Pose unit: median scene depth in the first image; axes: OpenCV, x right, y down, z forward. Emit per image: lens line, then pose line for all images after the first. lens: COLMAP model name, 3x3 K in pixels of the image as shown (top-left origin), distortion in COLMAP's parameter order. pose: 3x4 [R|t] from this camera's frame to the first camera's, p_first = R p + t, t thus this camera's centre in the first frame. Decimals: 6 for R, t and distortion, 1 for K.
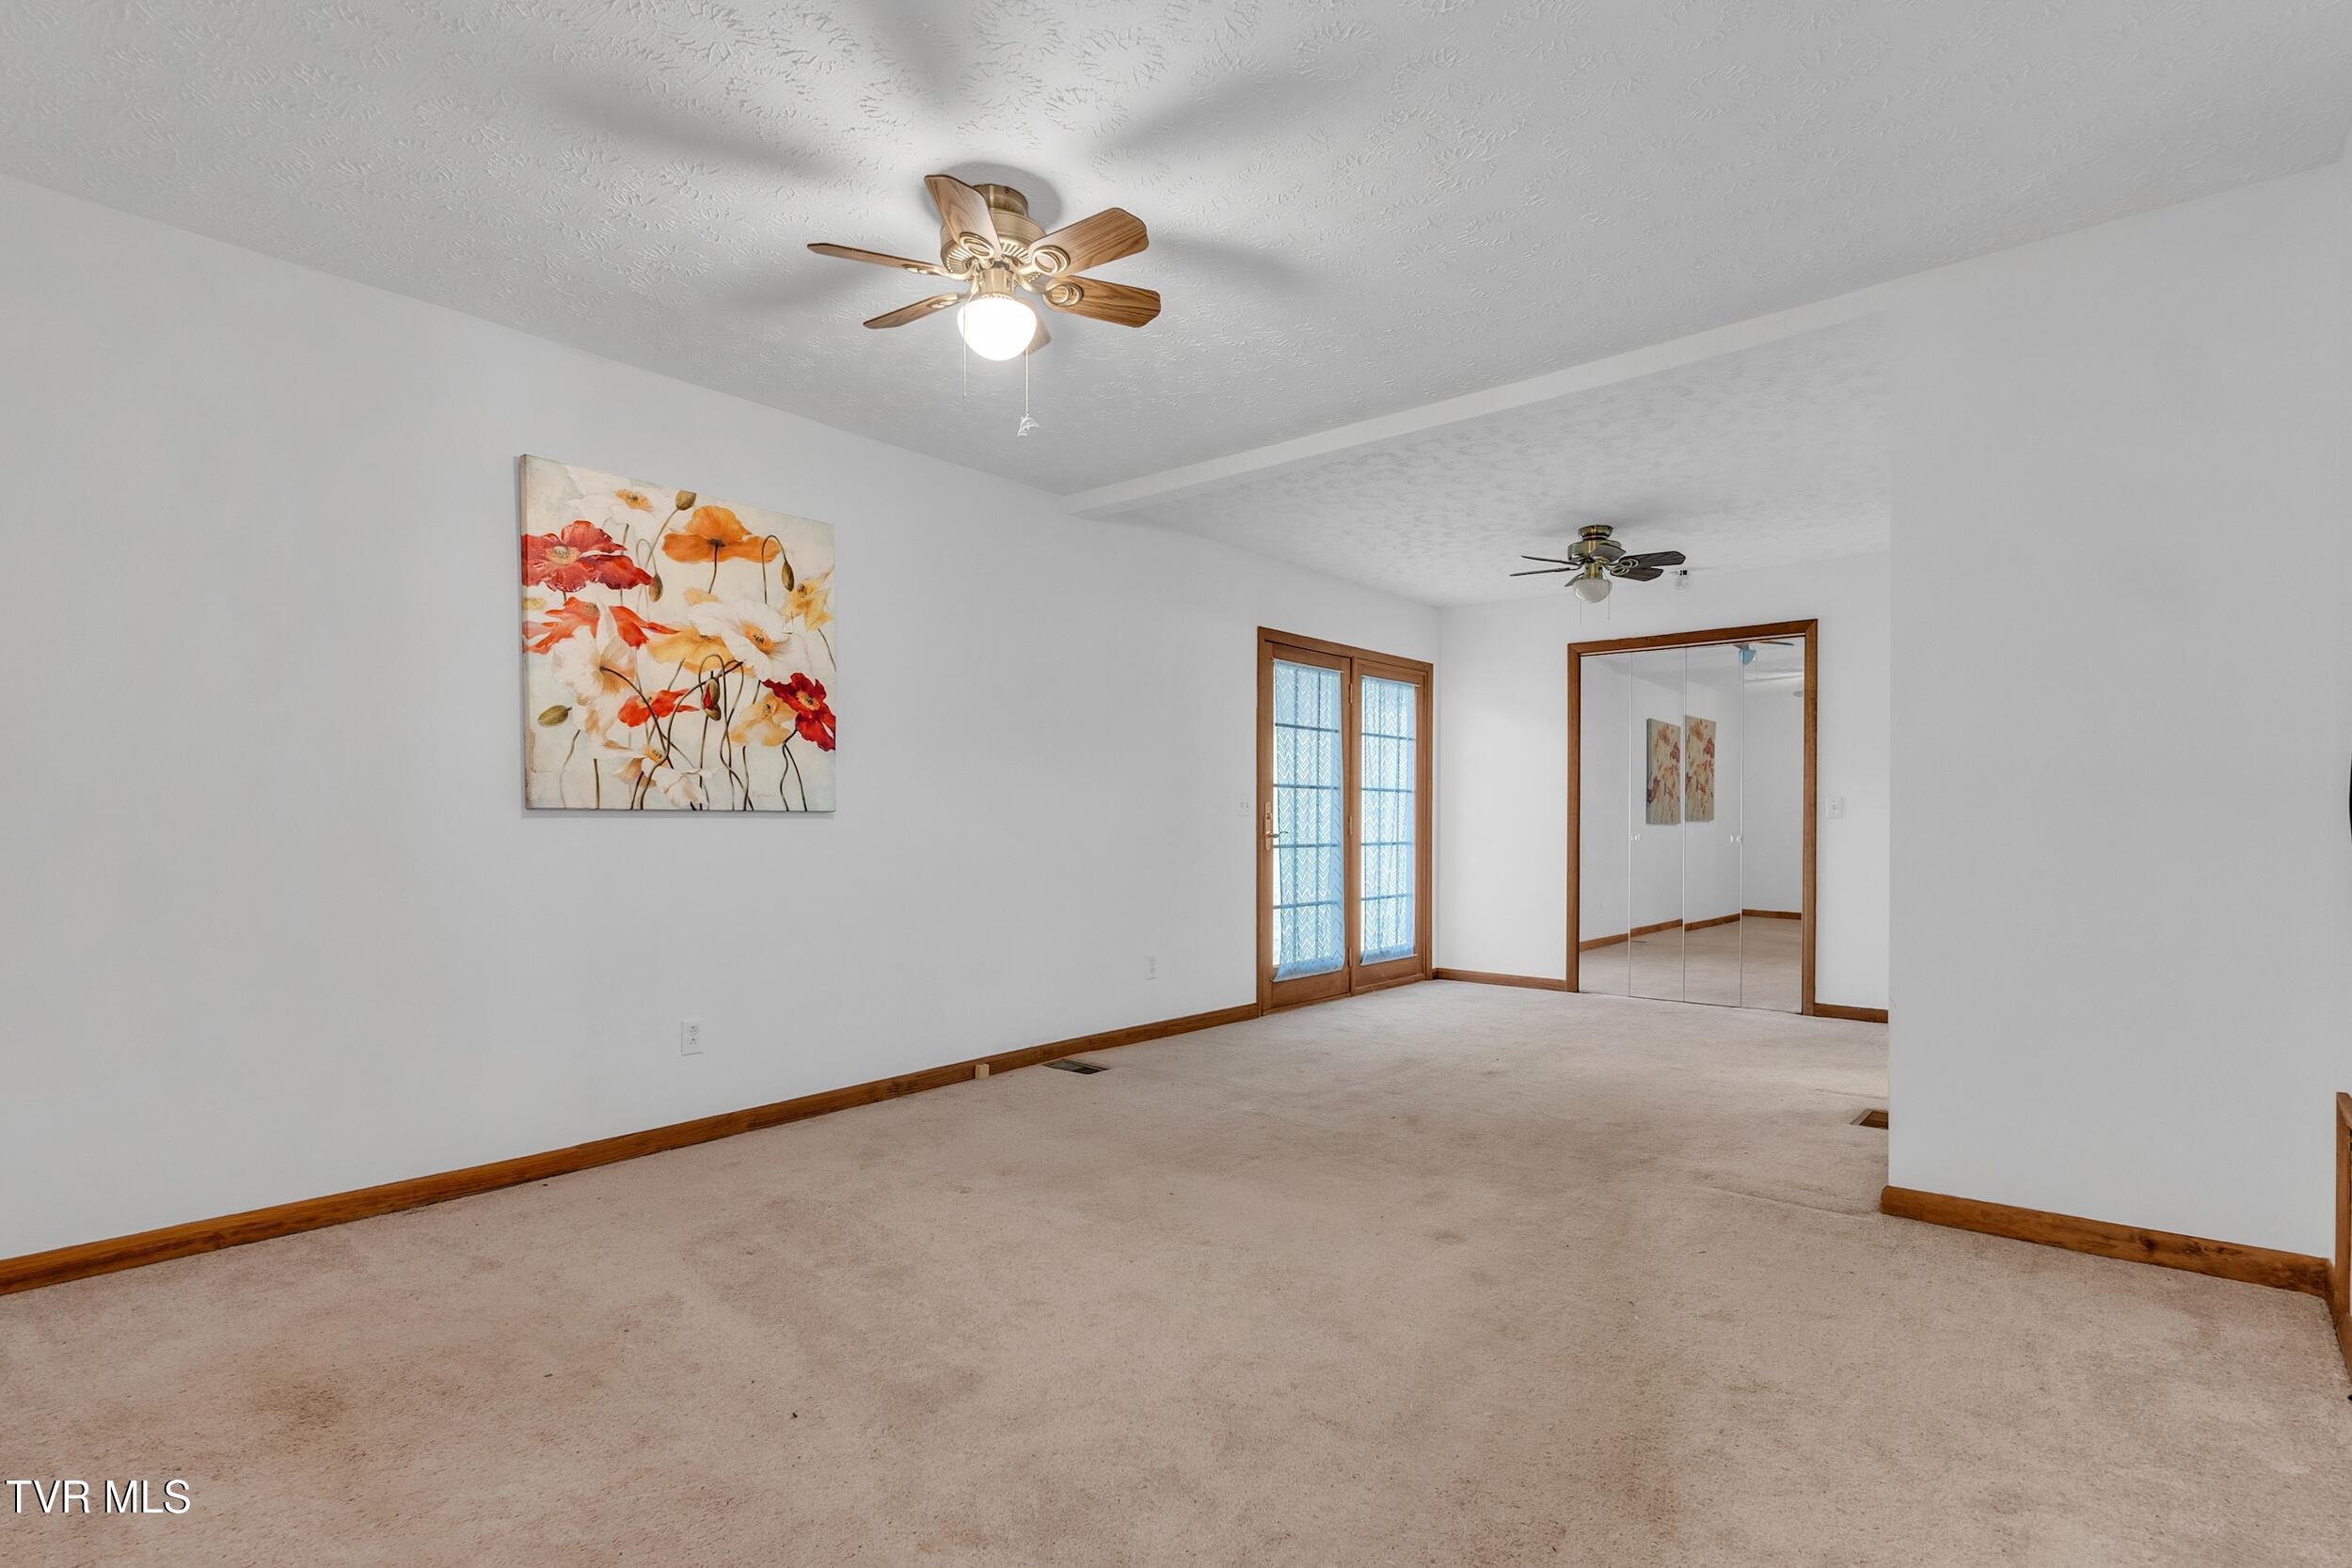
lens RADIAL K [[1123.9, 0, 1175.5], [0, 1123.9, 779.9], [0, 0, 1]] dist [-0.001219, -0.000961]
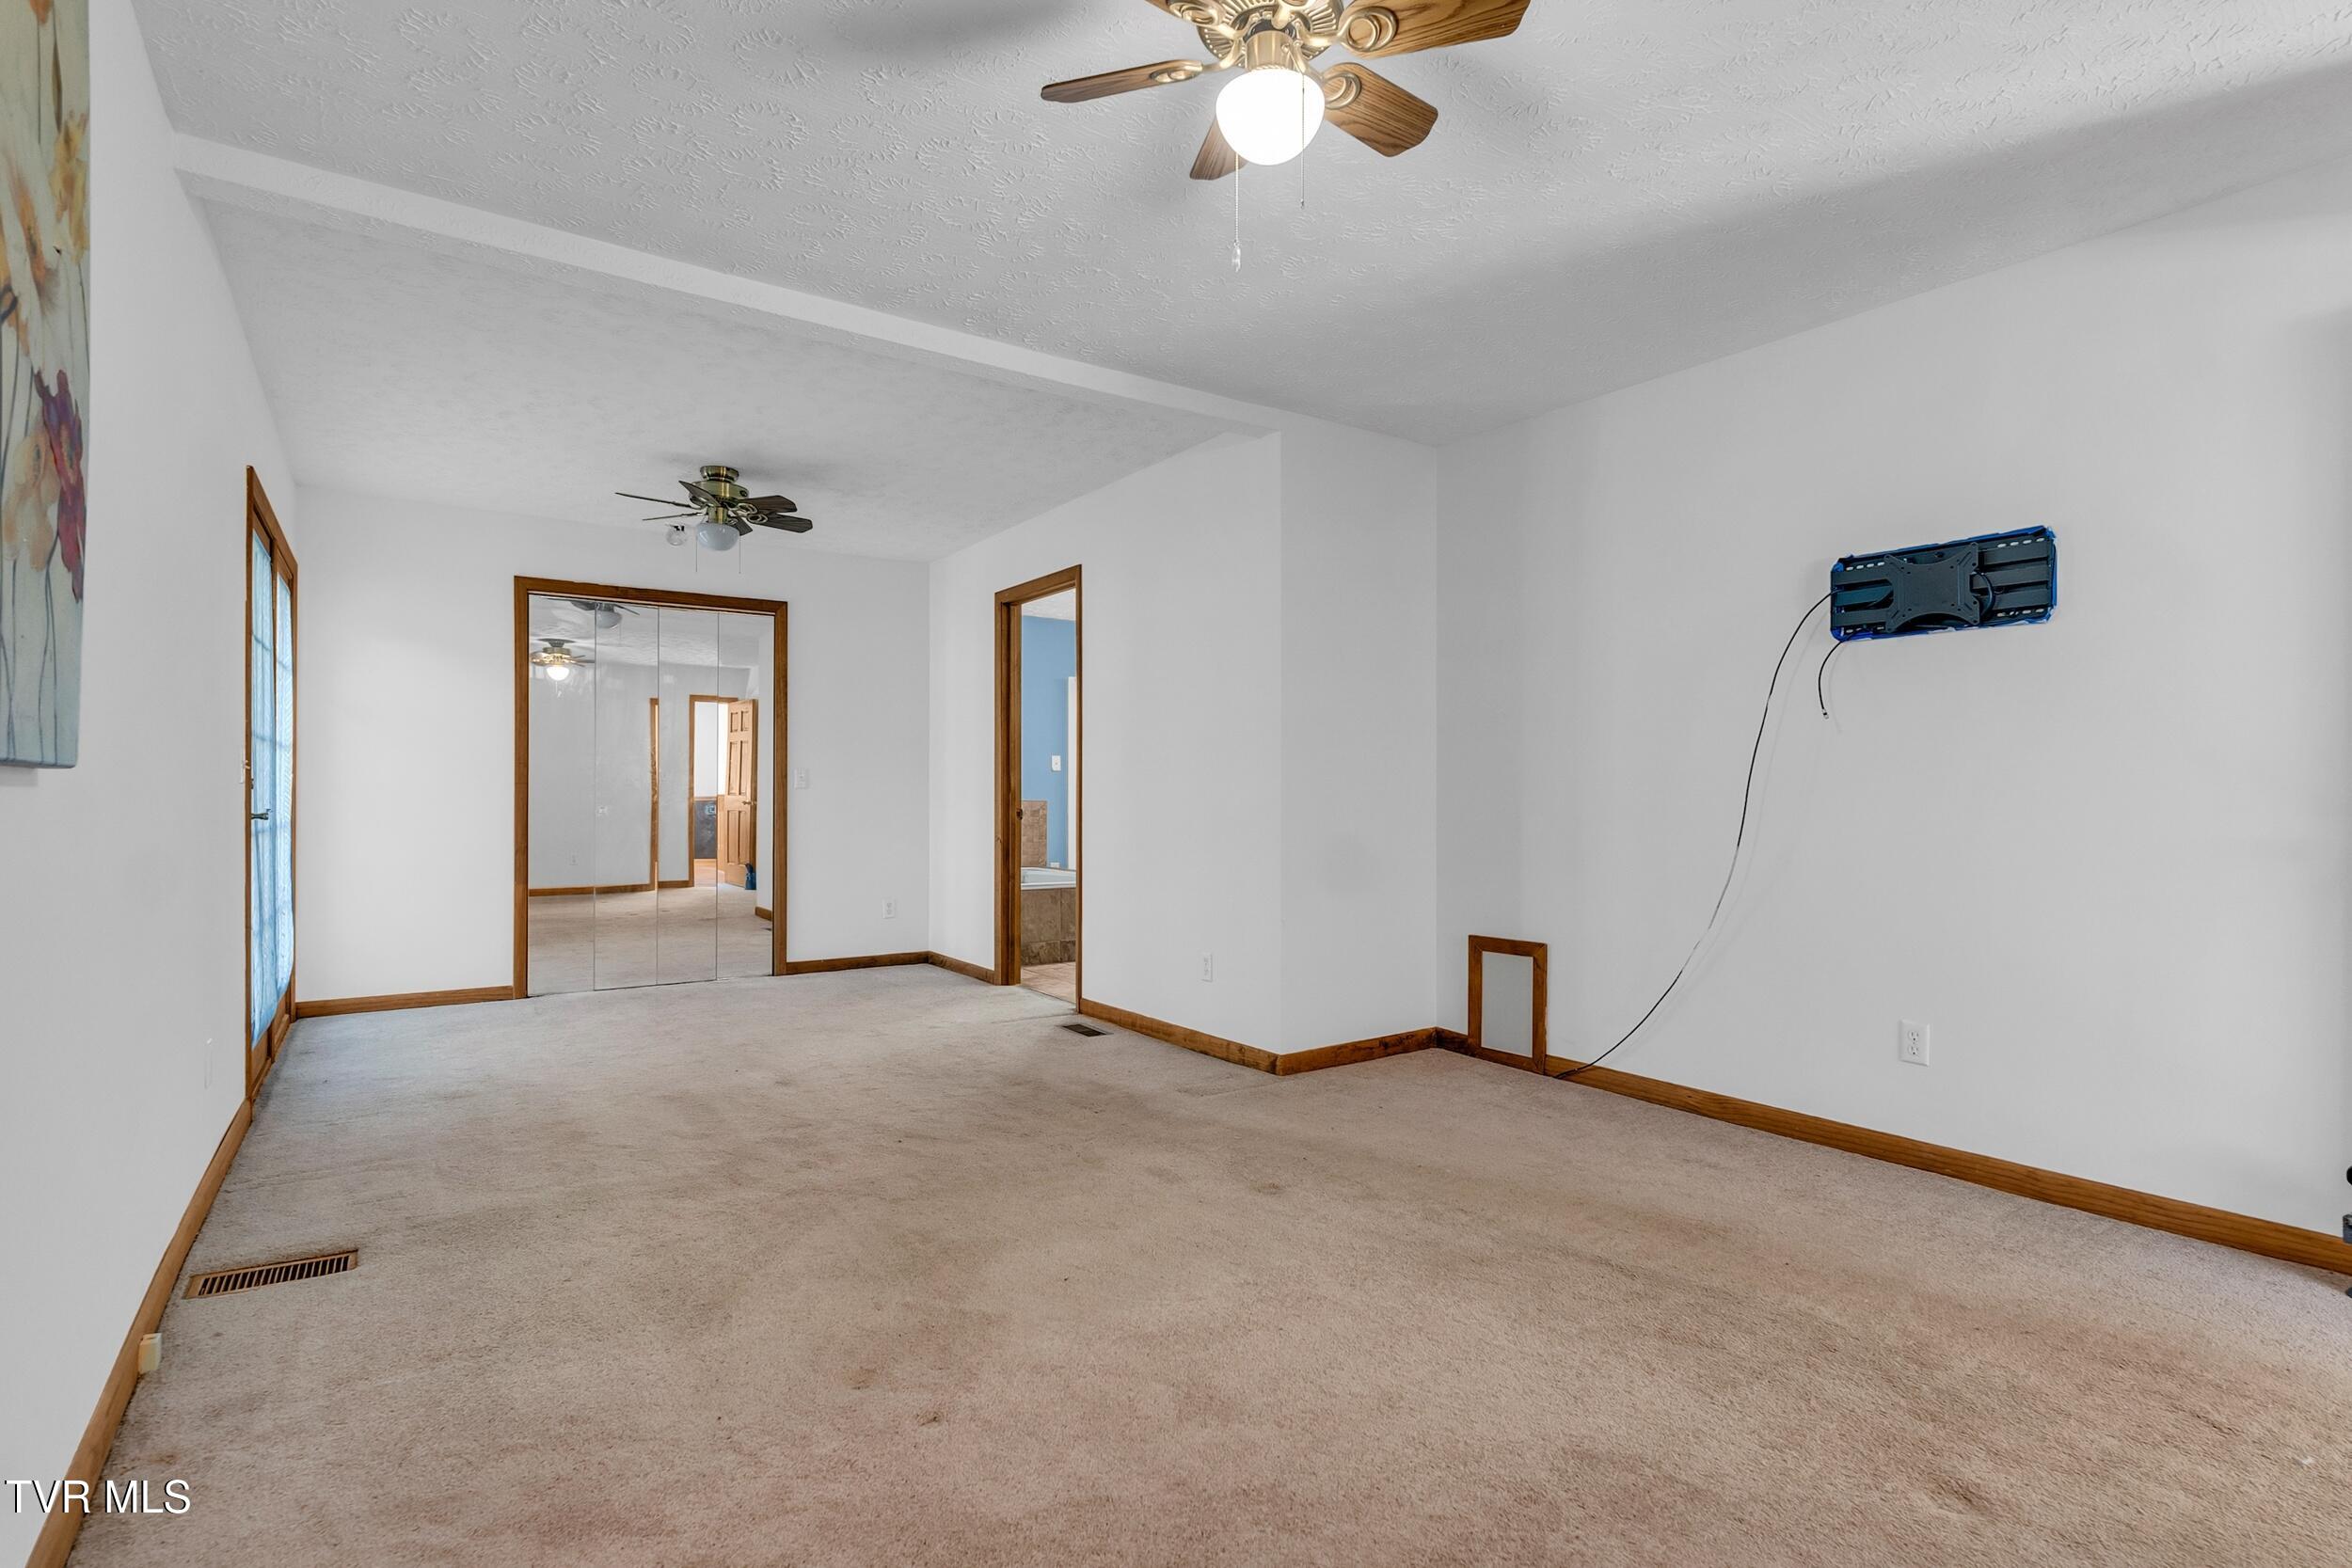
lens RADIAL K [[1123.9, 0, 1173.9], [0, 1123.9, 795.5], [0, 0, 1]] dist [-0.001219, -0.000961]
pose [[0.284909, -0.005338, 0.958540, -0.488600], [-0.035754, 0.999229, 0.016191, 0.013965], [-0.957888, -0.038885, 0.284498, 0.490315]]
